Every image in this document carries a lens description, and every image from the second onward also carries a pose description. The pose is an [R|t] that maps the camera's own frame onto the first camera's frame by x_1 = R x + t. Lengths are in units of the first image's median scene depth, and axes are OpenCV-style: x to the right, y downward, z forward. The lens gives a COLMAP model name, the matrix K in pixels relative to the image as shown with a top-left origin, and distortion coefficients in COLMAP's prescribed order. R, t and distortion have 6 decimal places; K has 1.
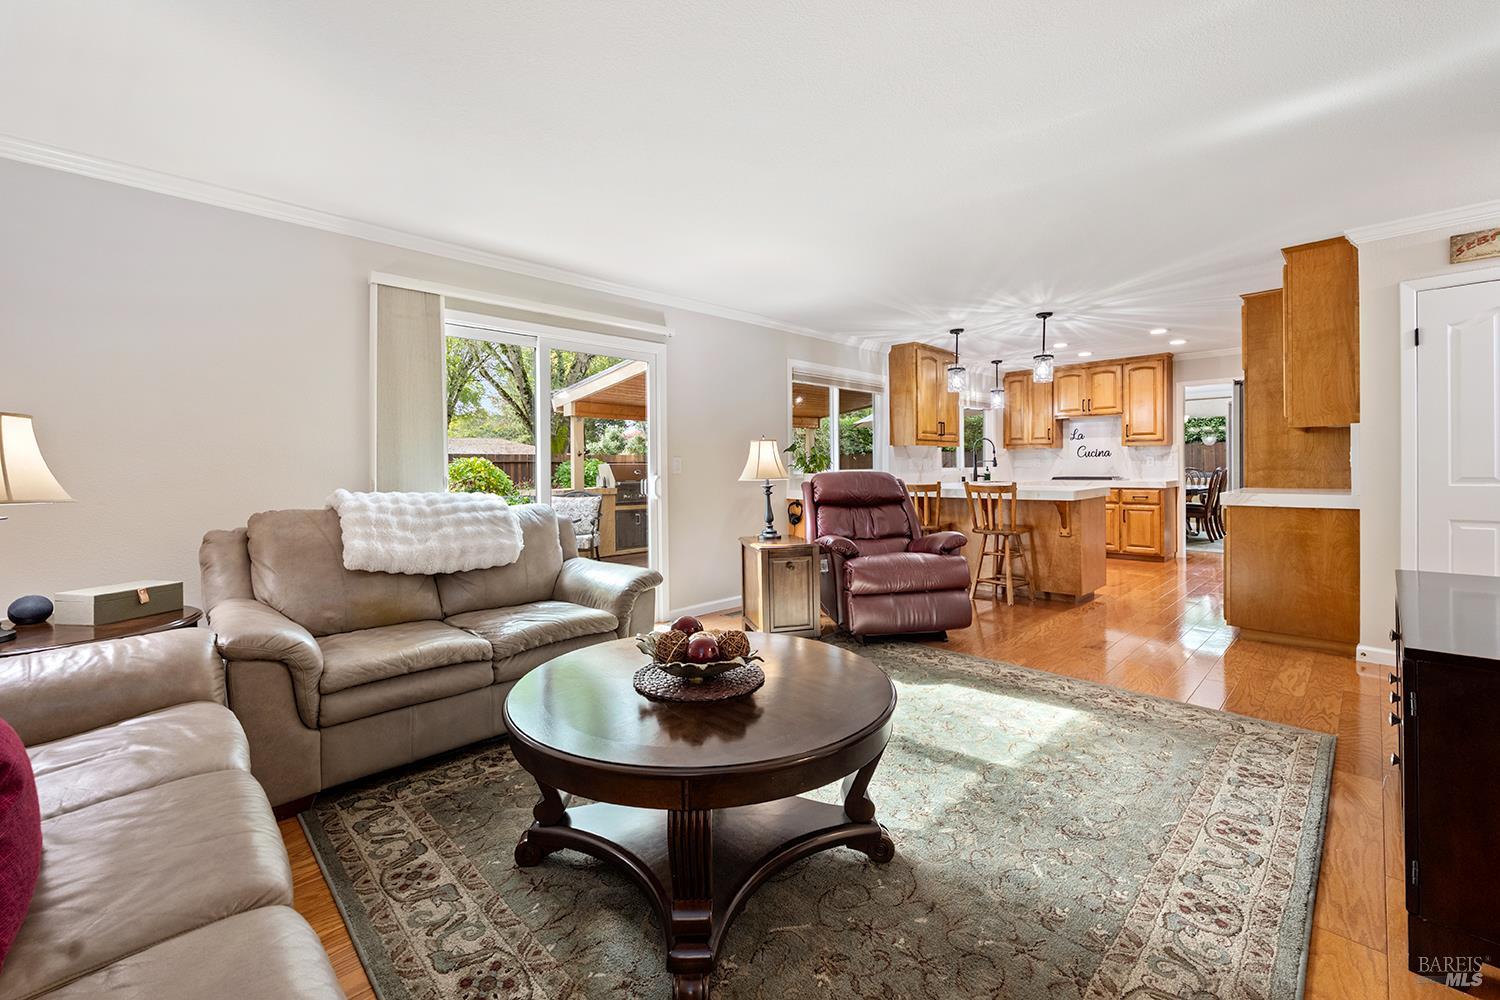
lens RADIAL K [[613.7, 0, 743.1], [0, 613.7, 480.4], [0, 0, 1]] dist [0.000126, -0.000117]
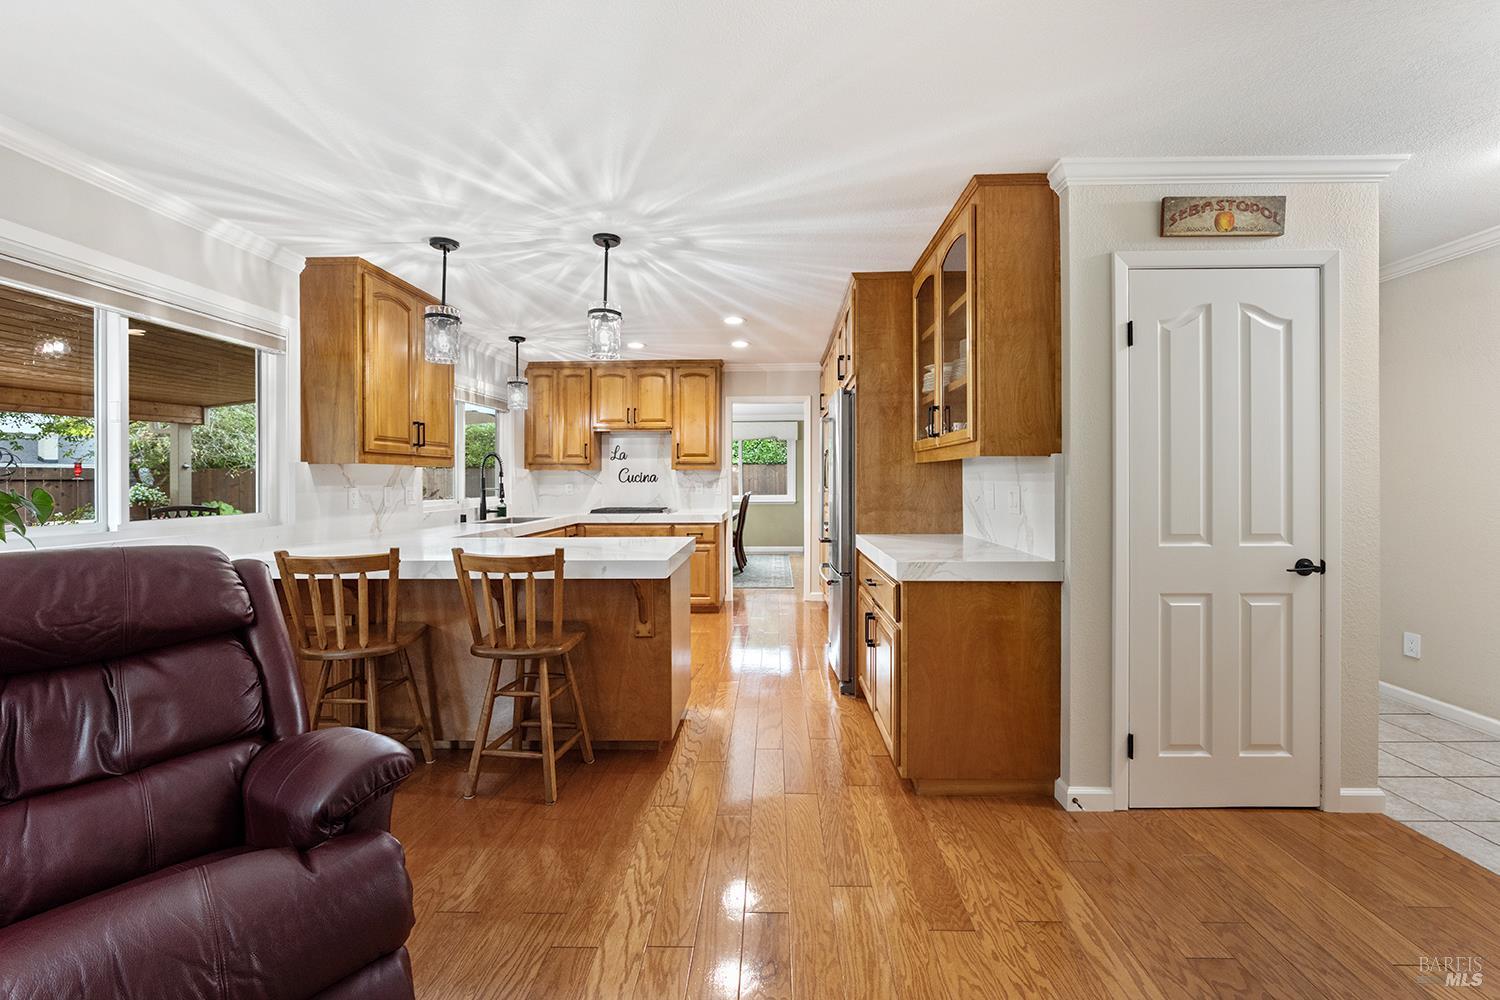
lens RADIAL K [[610.3, 0, 764.4], [0, 610.3, 467.9], [0, 0, 1]] dist [-0.001126, -0.000099]
pose [[0.705744, 0.019922, 0.708186, 0.171307], [0.011392, 0.999156, -0.039460, -0.031461], [-0.708375, 0.035916, 0.704922, 0.436042]]
